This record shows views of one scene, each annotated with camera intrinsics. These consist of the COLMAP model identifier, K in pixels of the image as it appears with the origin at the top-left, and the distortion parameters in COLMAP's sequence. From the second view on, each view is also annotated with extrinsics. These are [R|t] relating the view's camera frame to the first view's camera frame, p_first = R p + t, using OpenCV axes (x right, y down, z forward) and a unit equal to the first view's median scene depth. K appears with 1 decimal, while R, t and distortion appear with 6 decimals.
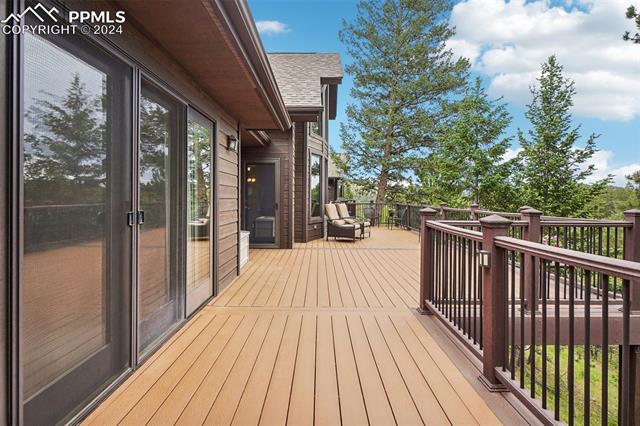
lens RADIAL K [[331.9, 0, 319.6], [0, 331.9, 211.3], [0, 0, 1]] dist [-0.014060, -0.000792]
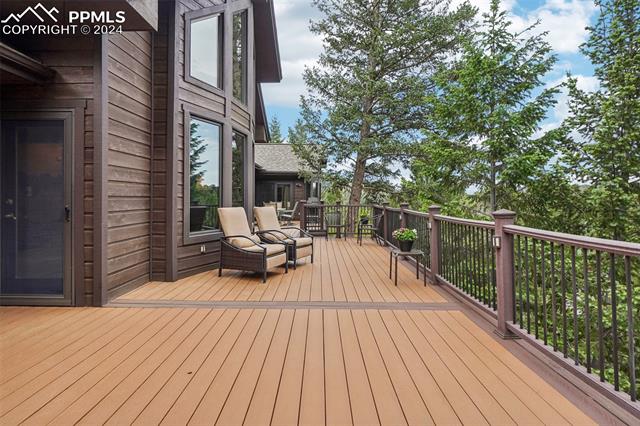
lens RADIAL K [[331.9, 0, 320.1], [0, 331.9, 210.1], [0, 0, 1]] dist [-0.014060, -0.000792]
pose [[0.999998, 0.001155, -0.001723, 0.128104], [-0.001164, 0.999984, -0.005459, -0.010341], [0.001717, 0.005461, 0.999984, 0.313790]]
